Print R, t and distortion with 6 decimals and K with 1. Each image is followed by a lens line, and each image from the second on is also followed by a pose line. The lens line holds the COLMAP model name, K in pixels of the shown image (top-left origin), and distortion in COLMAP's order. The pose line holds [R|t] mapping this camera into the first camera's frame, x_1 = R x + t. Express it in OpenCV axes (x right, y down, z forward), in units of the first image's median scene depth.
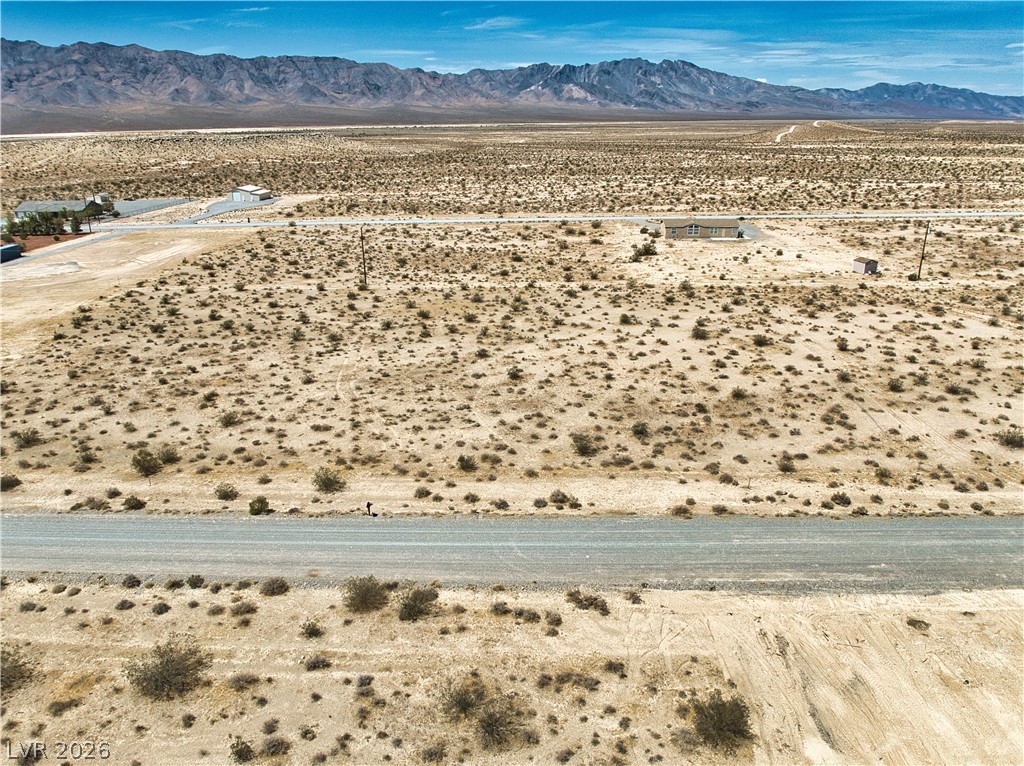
lens RADIAL K [[757.5, 0, 515.0], [0, 757.5, 366.0], [0, 0, 1]] dist [-0.043326, -0.008338]
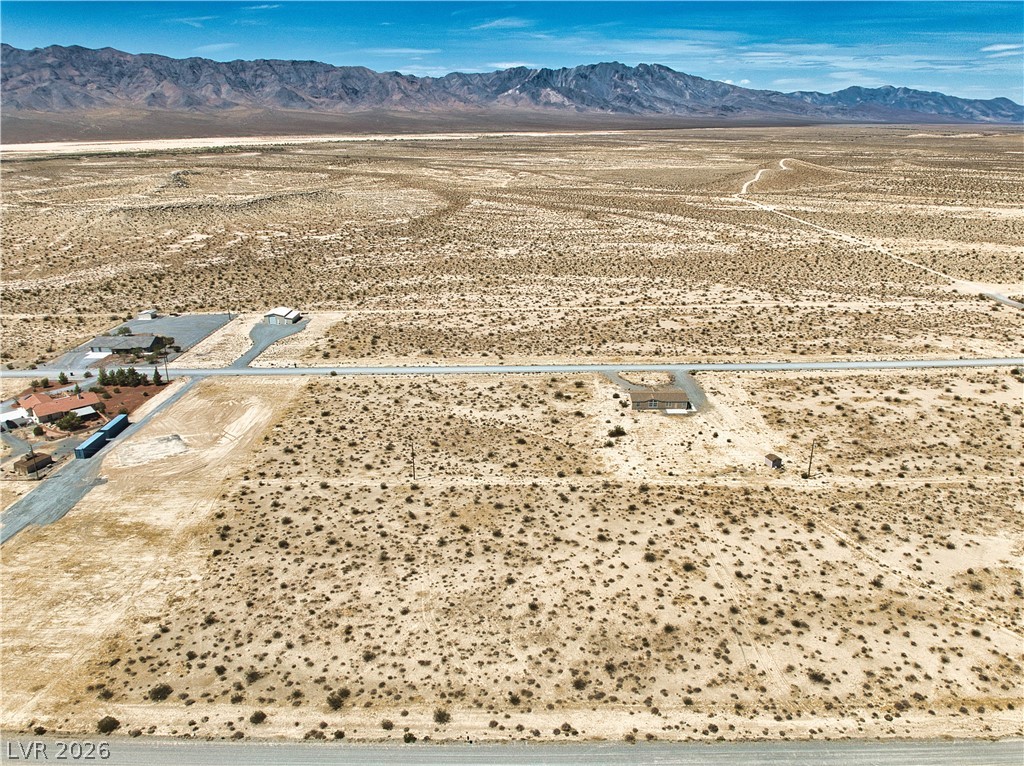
lens RADIAL K [[733.0, 0, 514.7], [0, 733.0, 384.8], [0, 0, 1]] dist [-0.047786, -0.003666]
pose [[0.999601, -0.006320, 0.027534, -0.094547], [0.005595, 0.999637, 0.026339, -0.599305], [-0.027691, -0.026174, 0.999274, -0.647495]]
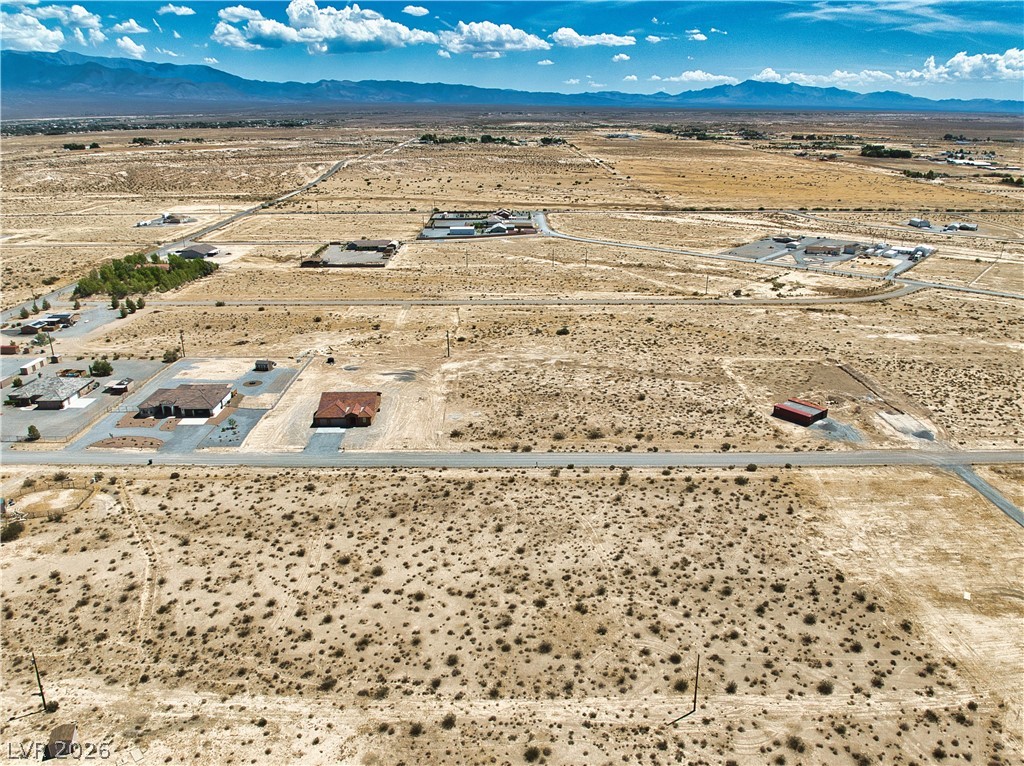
lens RADIAL K [[733.0, 0, 514.7], [0, 733.0, 384.8], [0, 0, 1]] dist [-0.047786, -0.003666]
pose [[-0.997850, 0.037033, -0.054079, 0.056146], [-0.004335, 0.785991, 0.618223, -1.676962], [0.065400, 0.617128, -0.784140, 2.643130]]
